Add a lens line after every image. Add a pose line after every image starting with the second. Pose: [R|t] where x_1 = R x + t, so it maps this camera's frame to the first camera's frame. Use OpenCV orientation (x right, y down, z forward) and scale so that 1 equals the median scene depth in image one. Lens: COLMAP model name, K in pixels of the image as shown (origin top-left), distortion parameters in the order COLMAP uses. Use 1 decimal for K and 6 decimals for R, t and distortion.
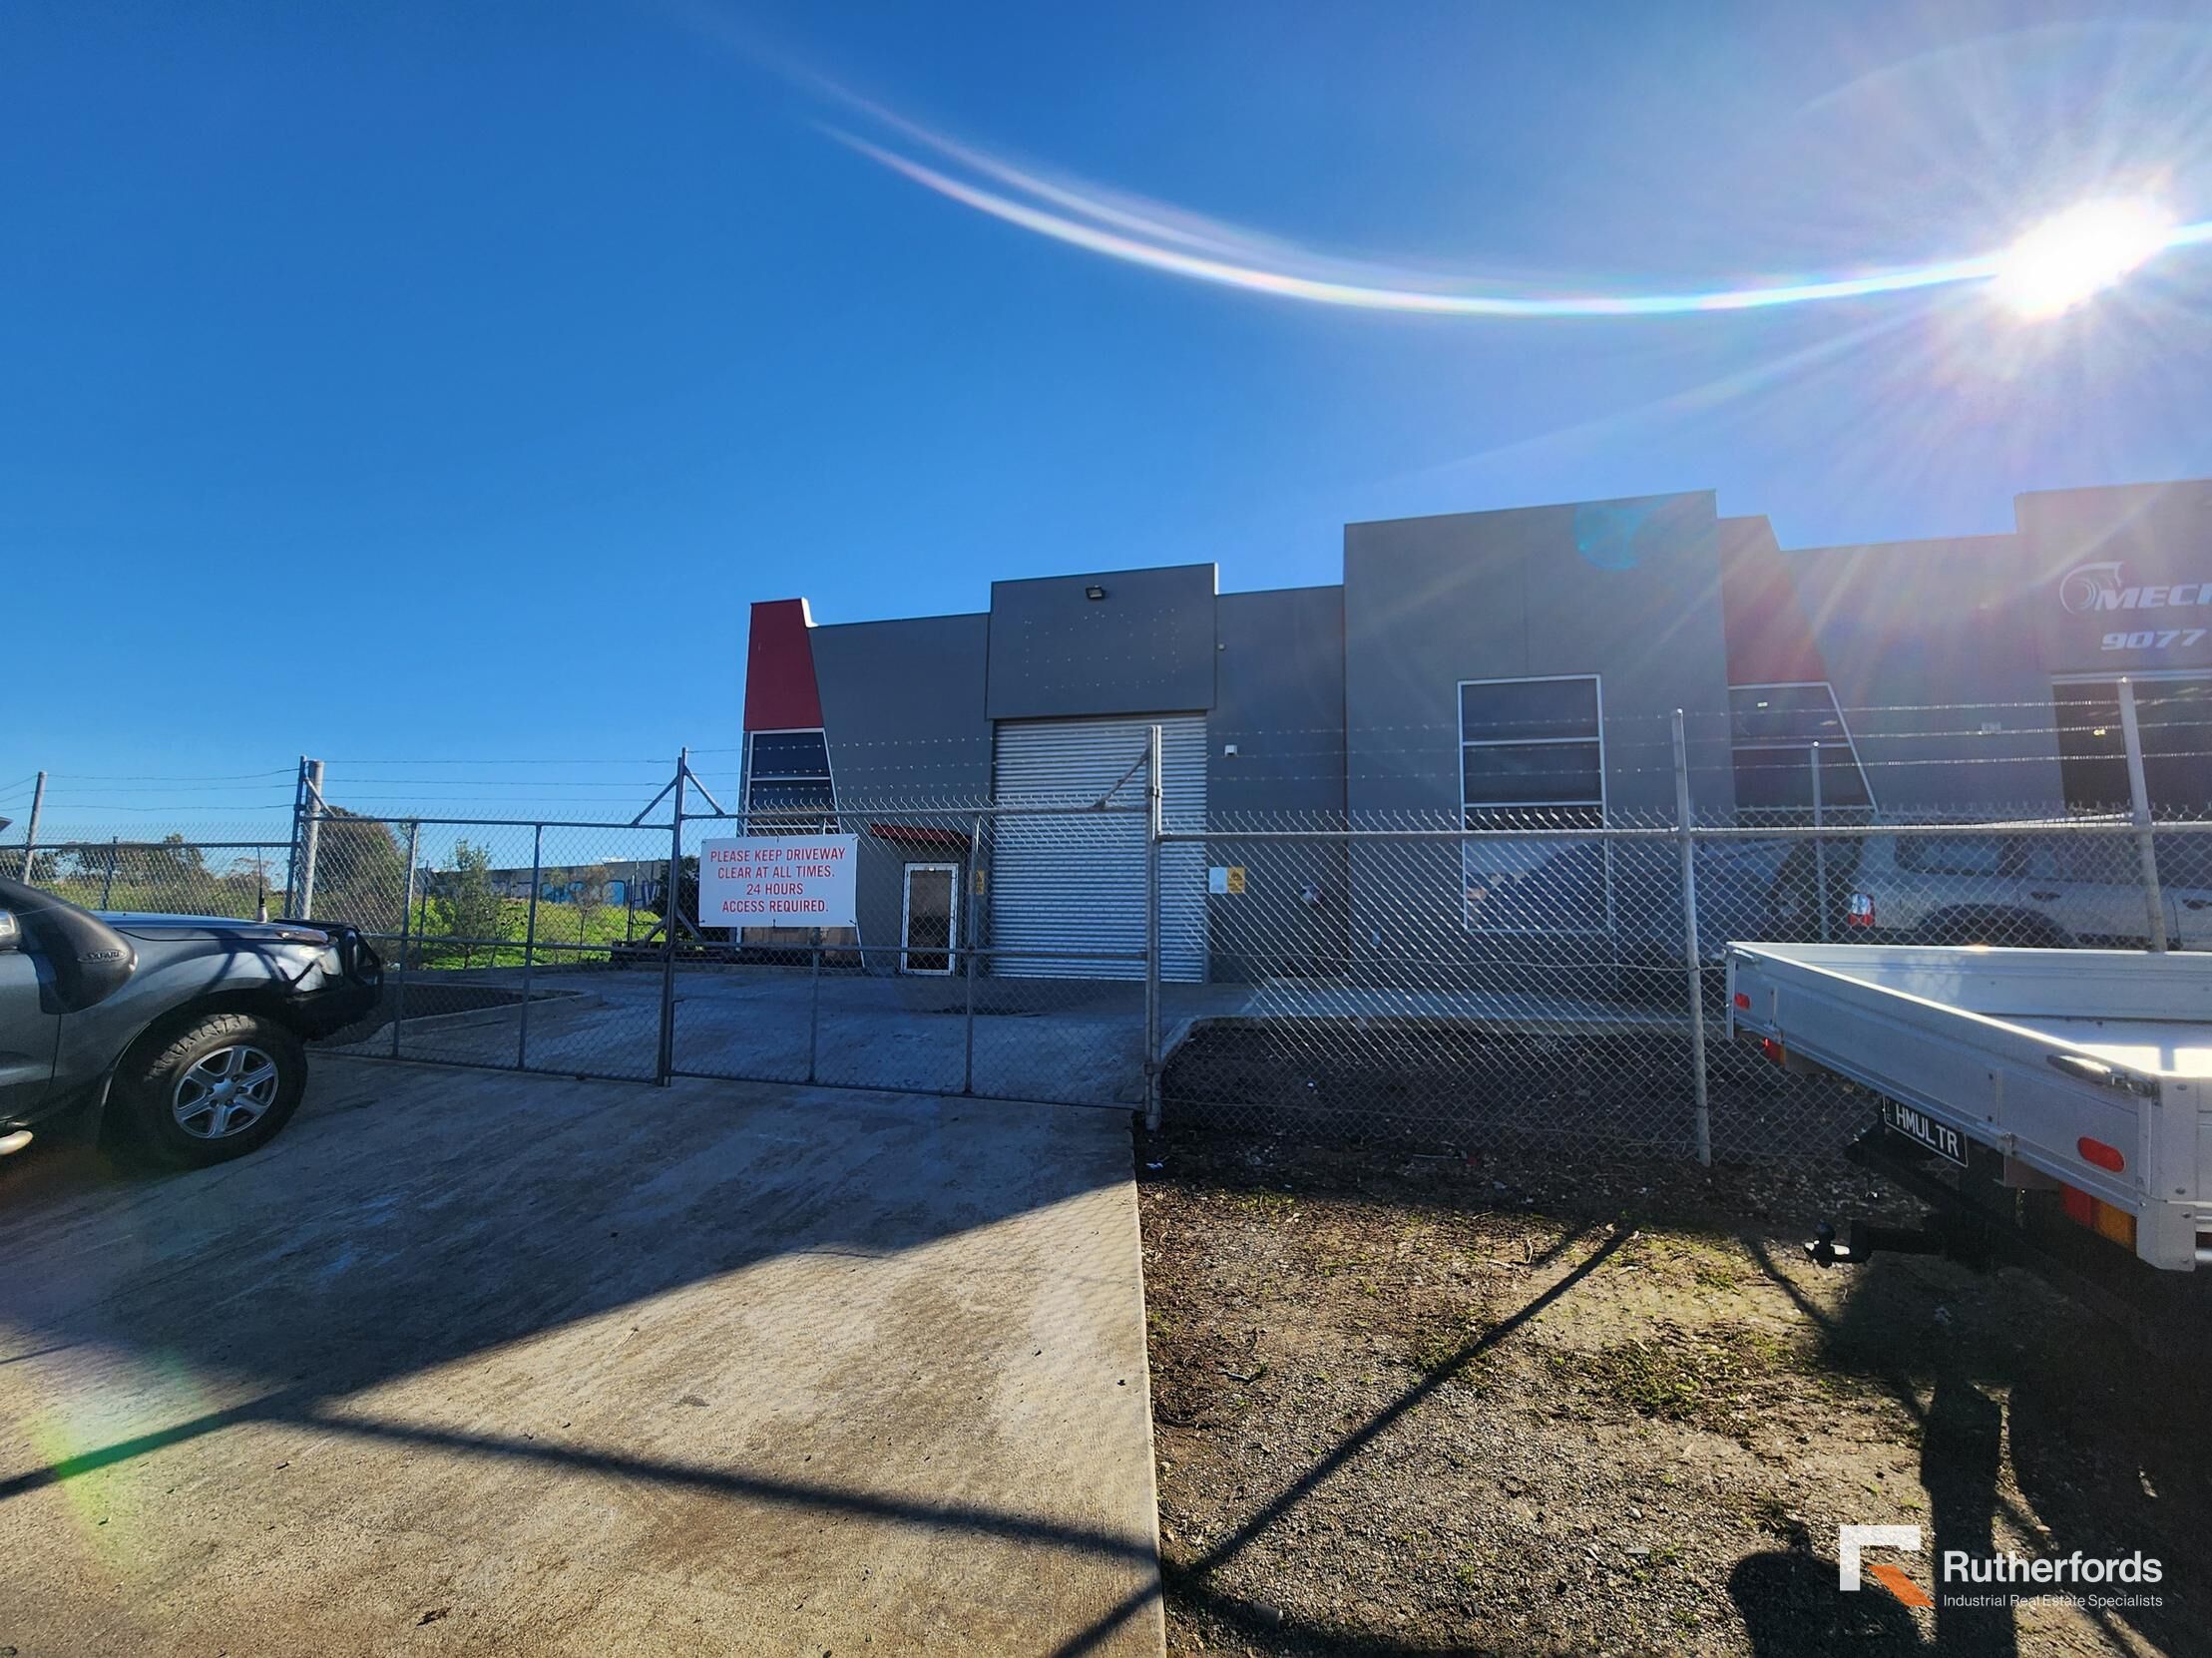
lens RADIAL K [[893.6, 0, 1093.9], [0, 893.6, 830.2], [0, 0, 1]] dist [-0.001946, -0.000233]
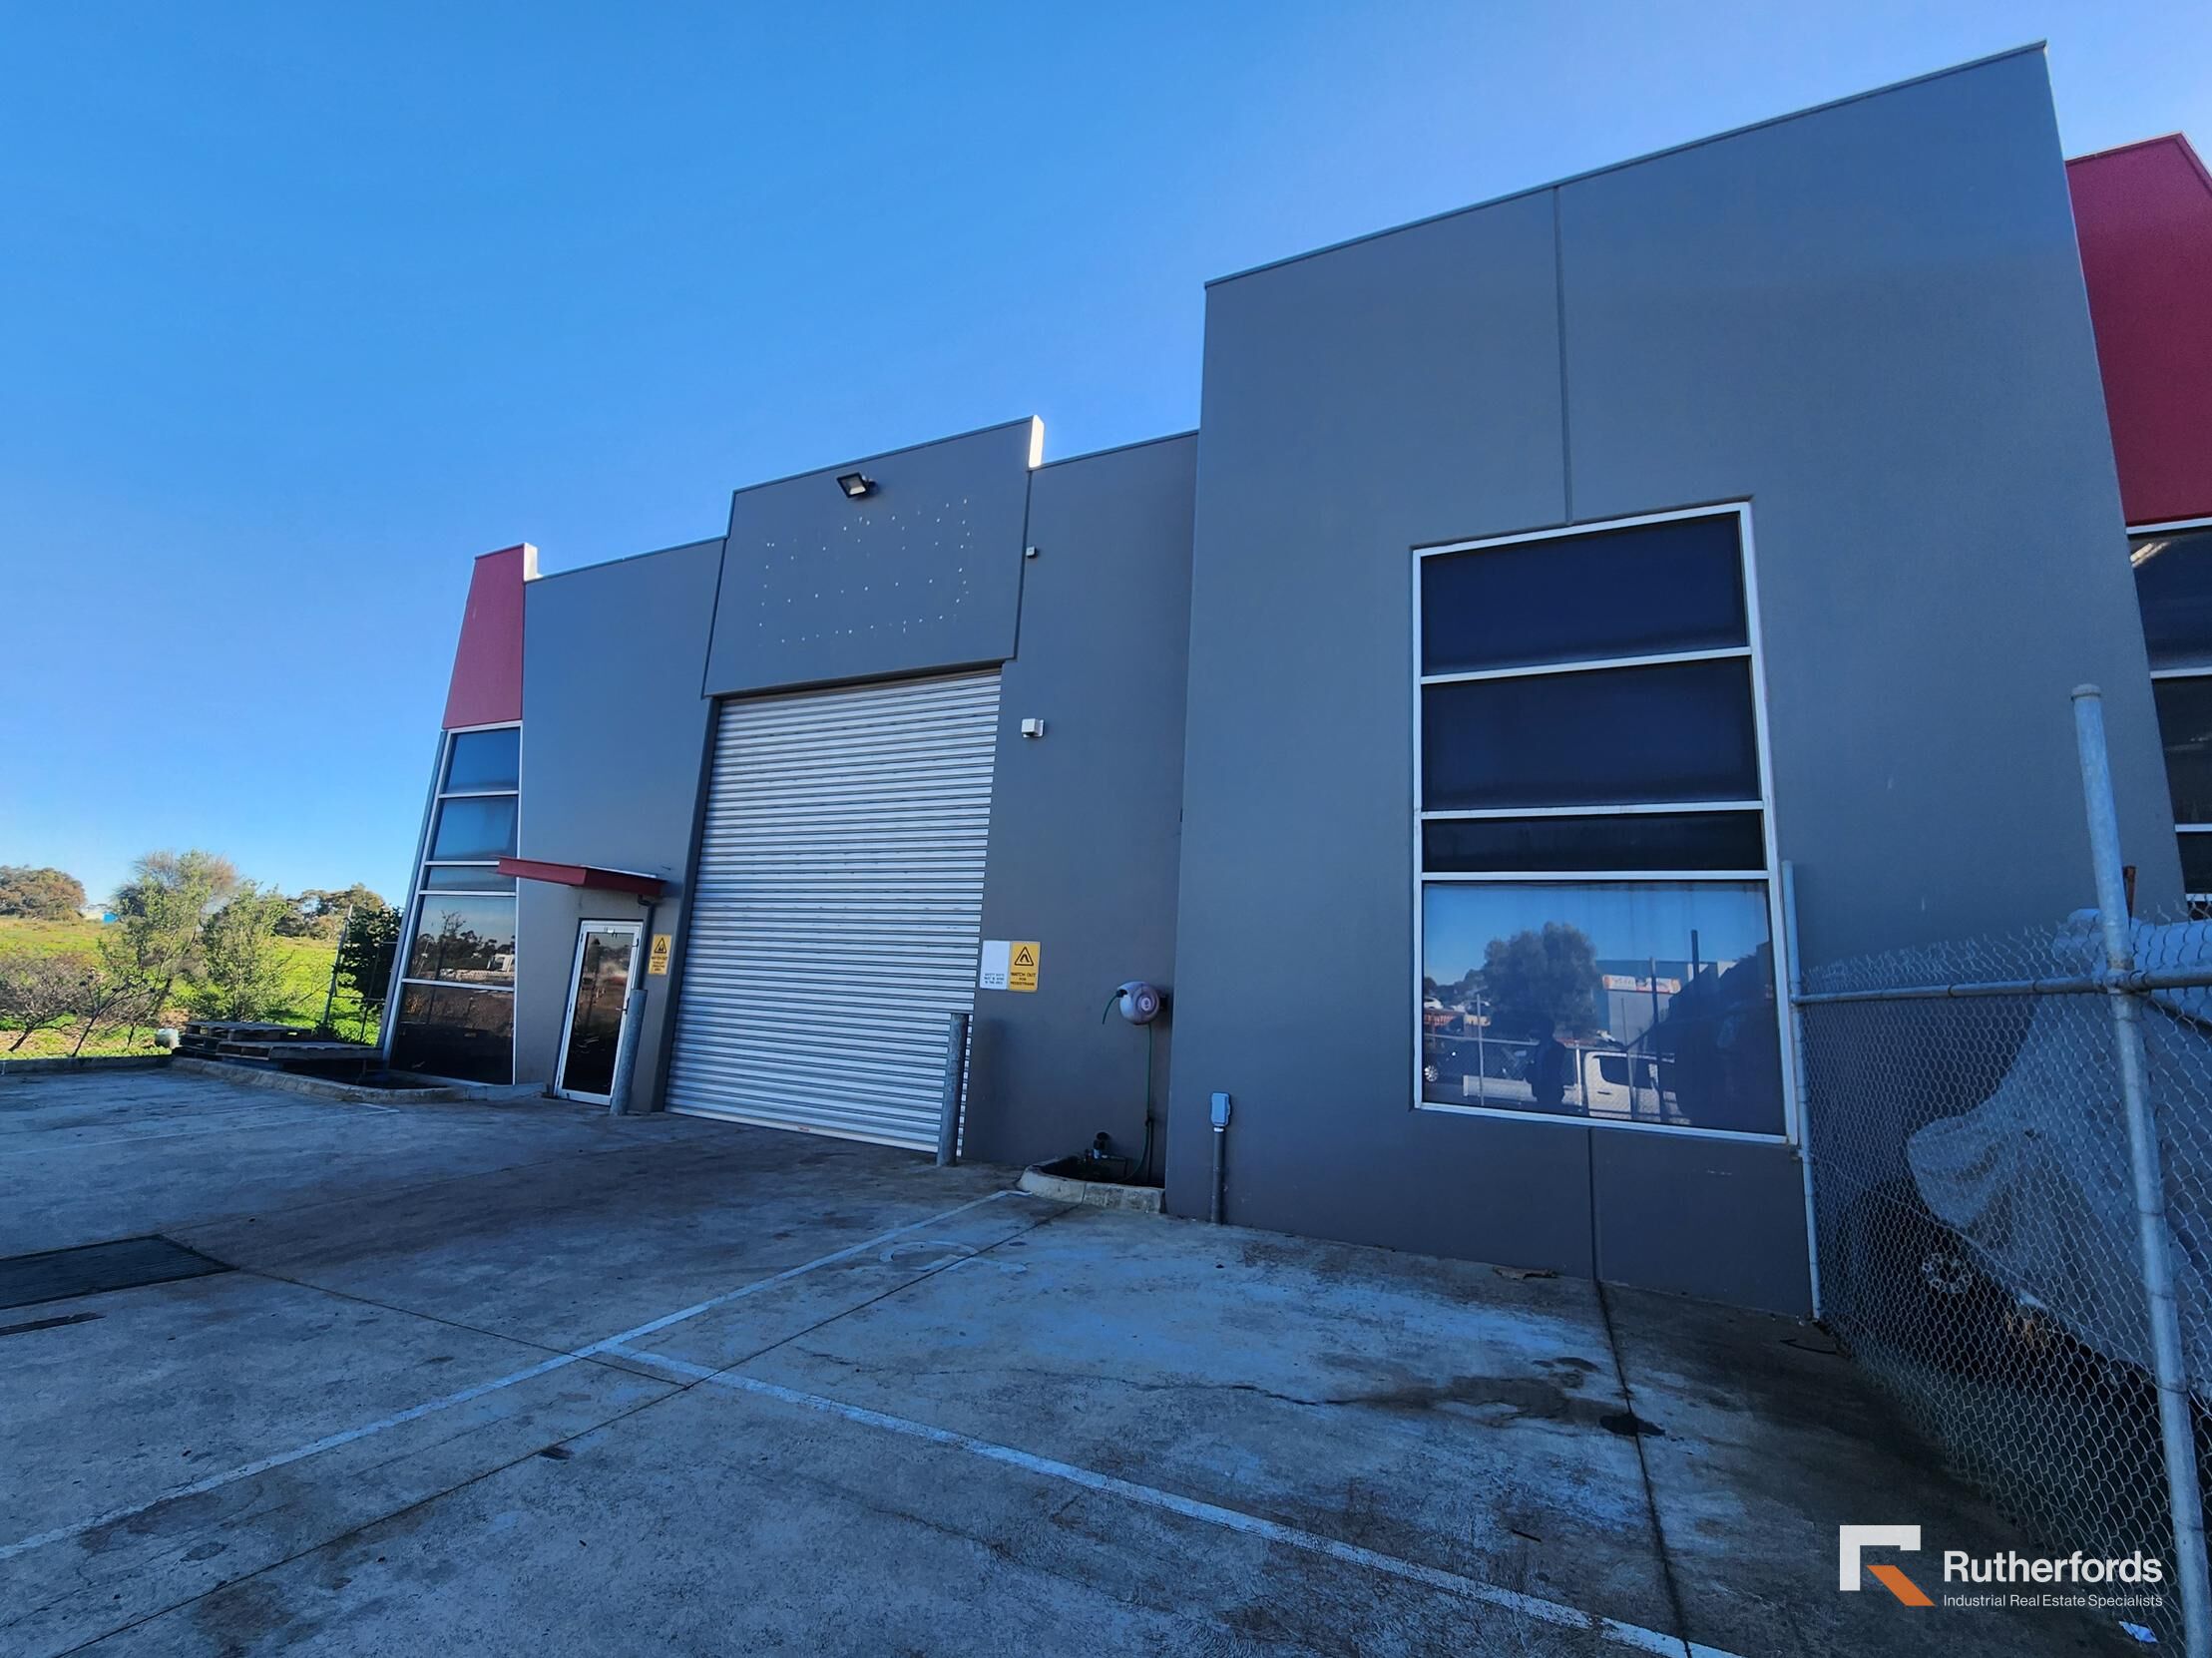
lens RADIAL K [[893.6, 0, 1098.9], [0, 893.6, 835.9], [0, 0, 1]] dist [-0.001946, -0.000233]
pose [[0.985244, 0.007448, -0.170996, 0.268083], [-0.019056, 0.997615, -0.066348, 0.012054], [0.170094, 0.068628, 0.983035, 0.433376]]
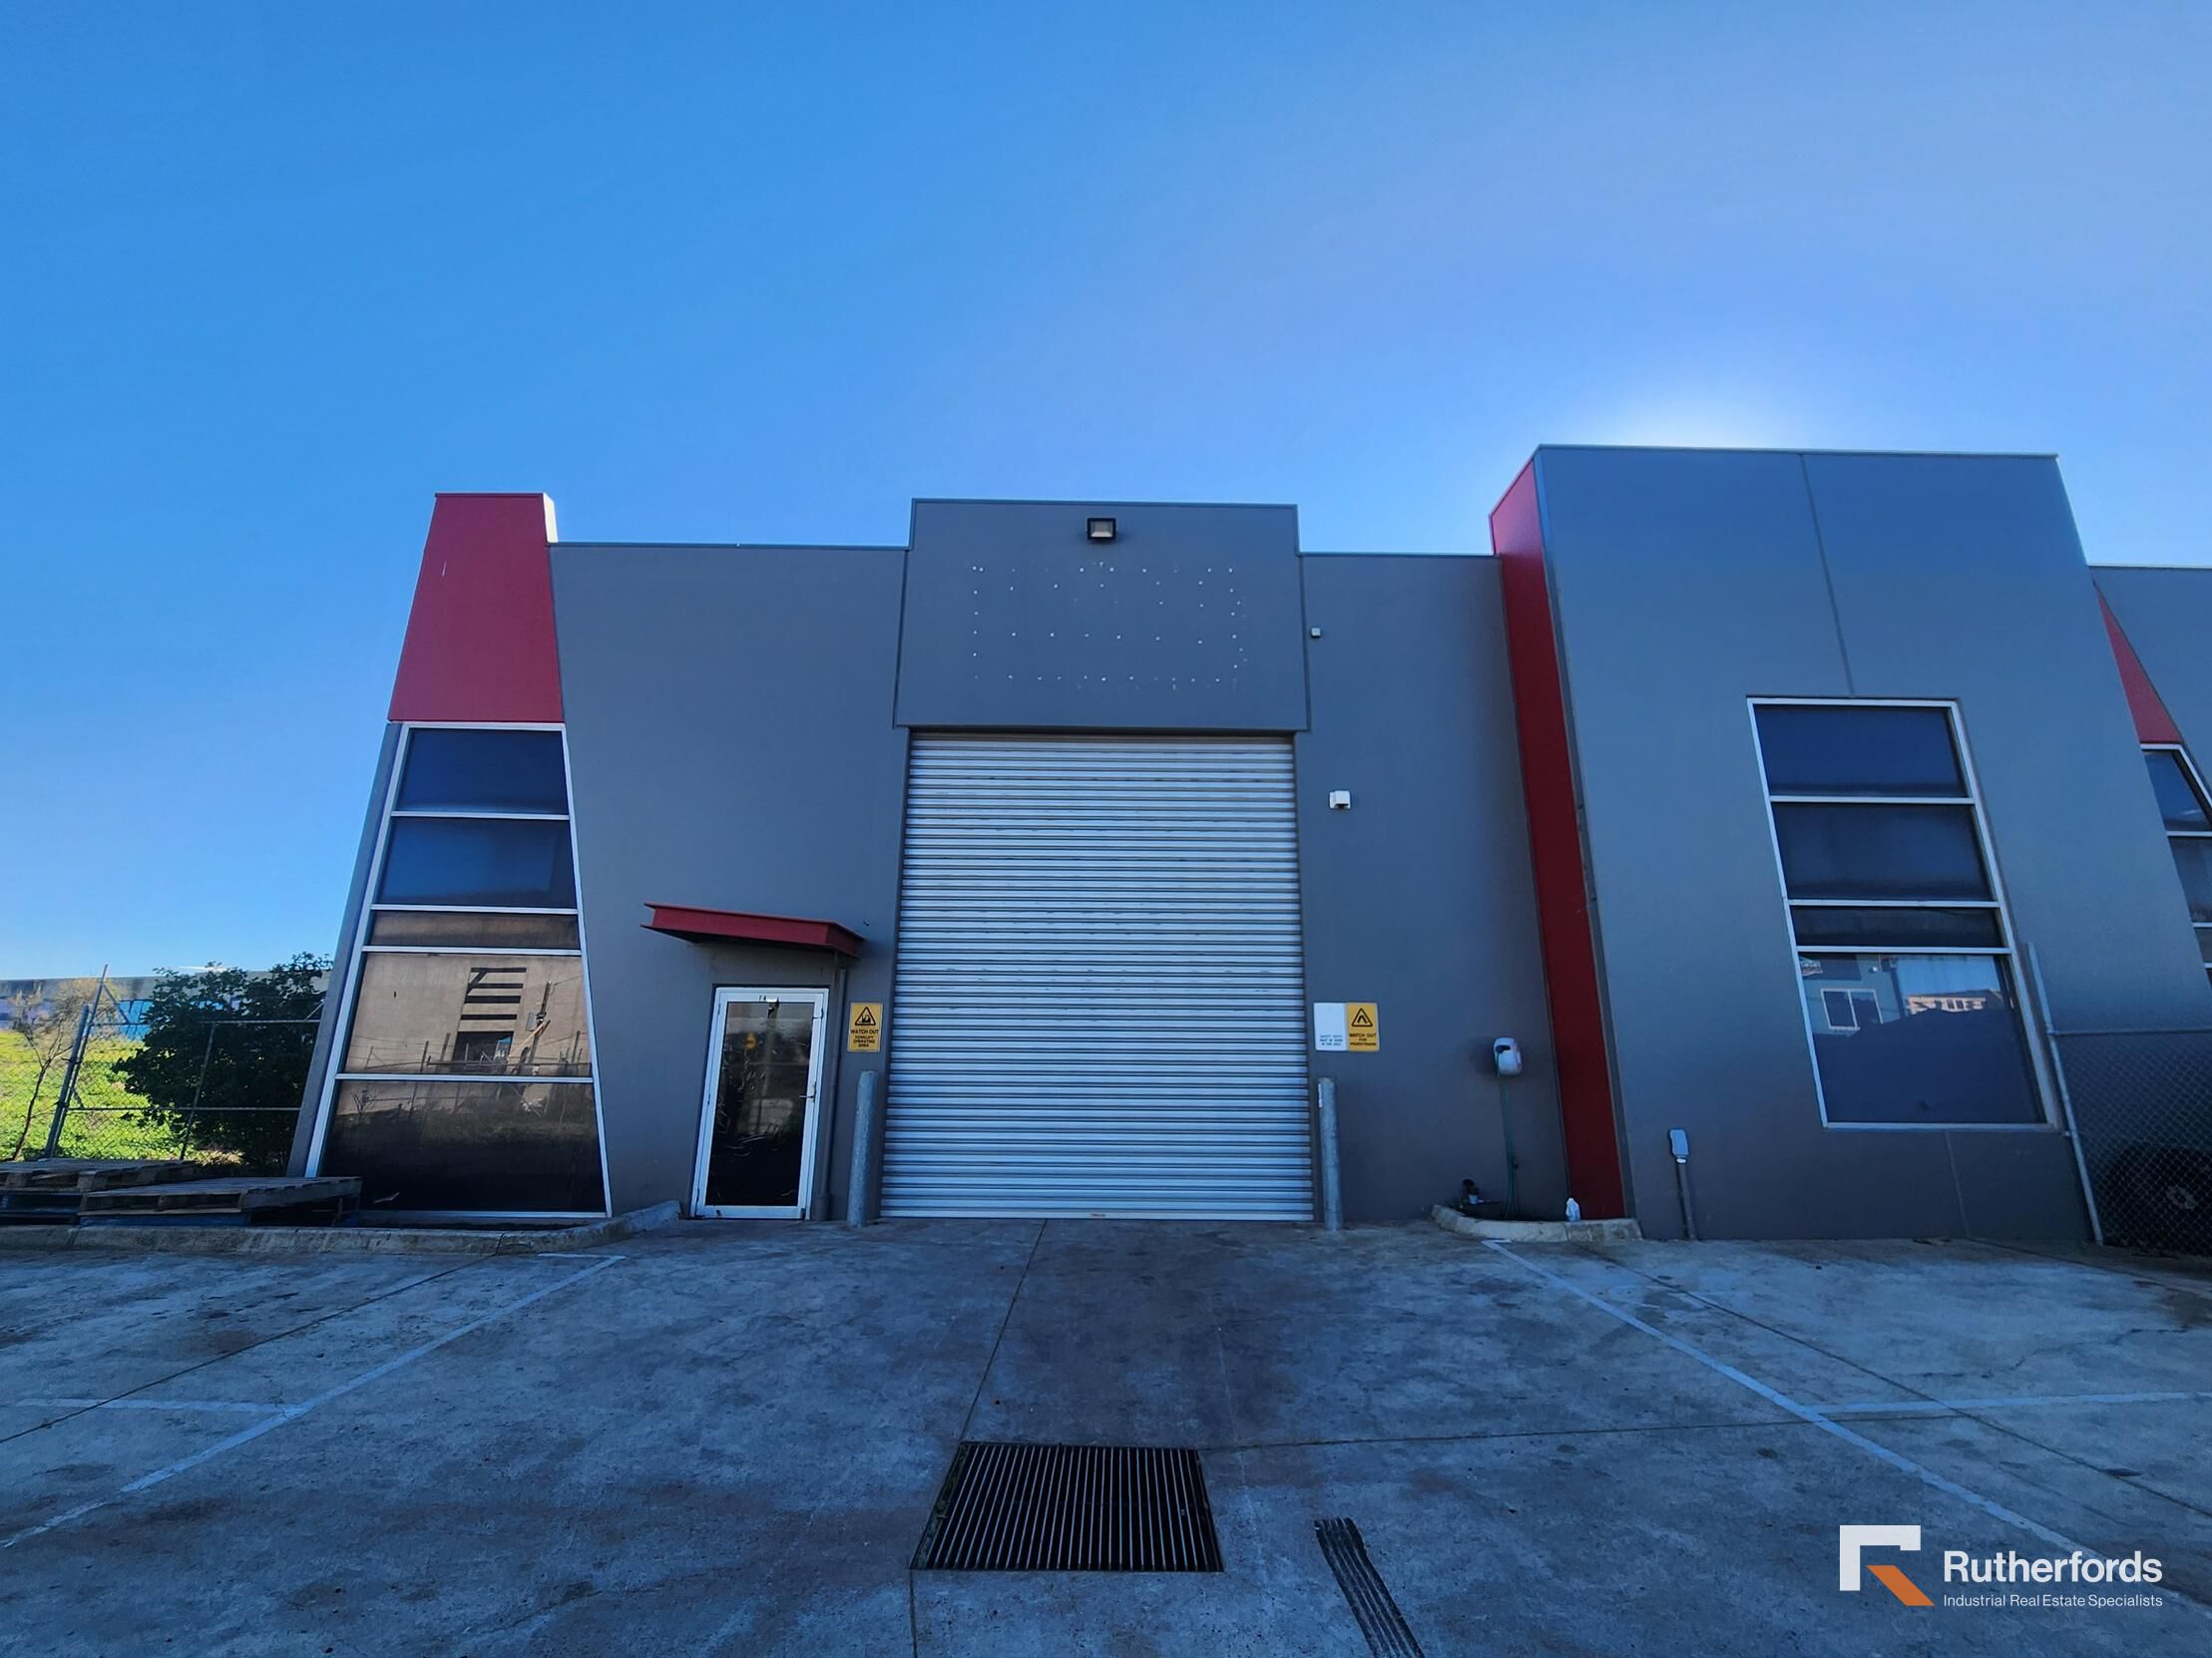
lens RADIAL K [[893.6, 0, 1112.8], [0, 893.6, 836.0], [0, 0, 1]] dist [-0.001946, -0.000233]
pose [[0.963769, 0.056074, 0.260779, -0.132793], [-0.023175, 0.991560, -0.127563, 0.011448], [-0.265731, 0.116898, 0.956934, 0.446521]]
